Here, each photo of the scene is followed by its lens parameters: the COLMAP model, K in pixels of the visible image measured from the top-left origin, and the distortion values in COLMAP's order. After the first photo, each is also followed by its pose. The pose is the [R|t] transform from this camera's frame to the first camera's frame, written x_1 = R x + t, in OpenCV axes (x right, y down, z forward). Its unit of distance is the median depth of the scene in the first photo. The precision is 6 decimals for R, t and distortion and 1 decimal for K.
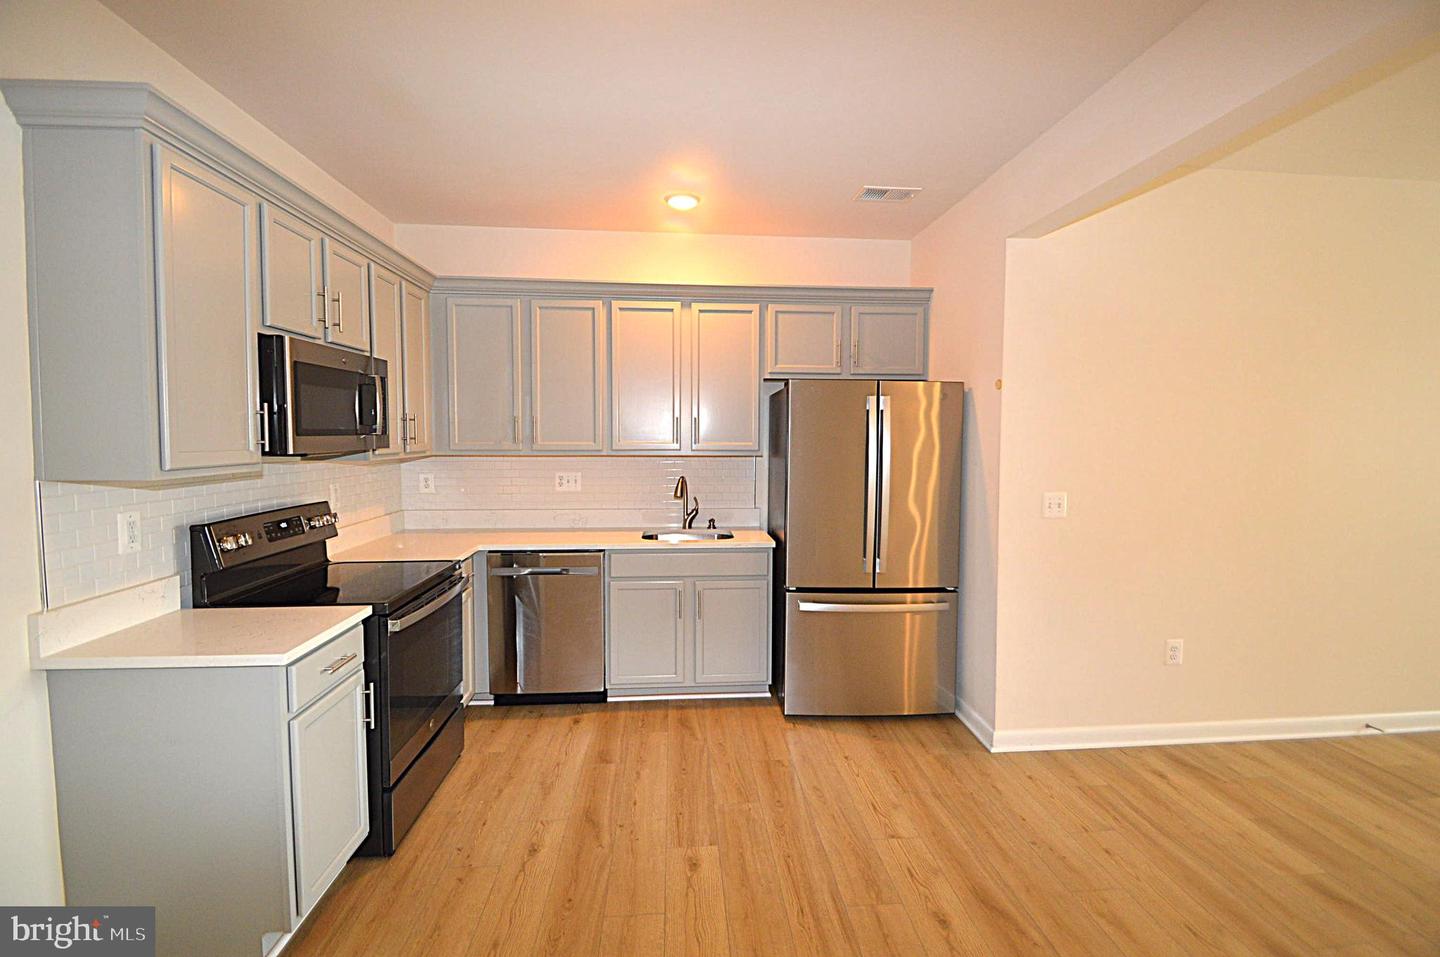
lens RADIAL K [[639.1, 0, 725.0], [0, 639.1, 465.8], [0, 0, 1]] dist [0.013487, -0.016507]
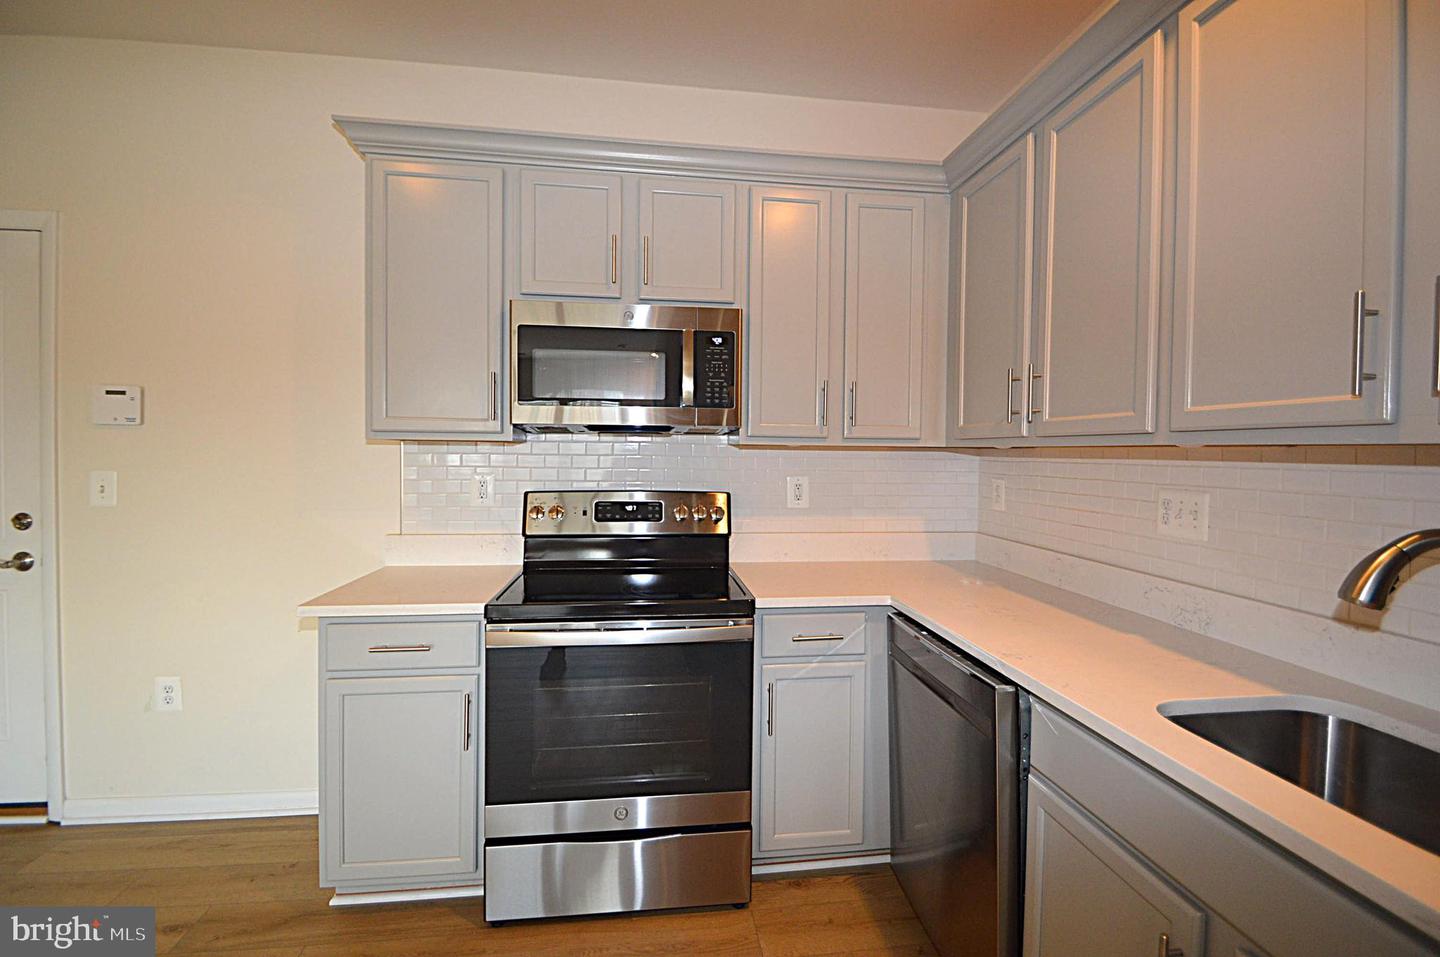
lens RADIAL K [[639.1, 0, 726.4], [0, 639.1, 465.5], [0, 0, 1]] dist [0.013487, -0.016507]
pose [[0.057057, 0.019441, -0.998182, 0.184695], [-0.063729, 0.997842, 0.015792, 0.005632], [0.996335, 0.062712, 0.058173, 0.811313]]
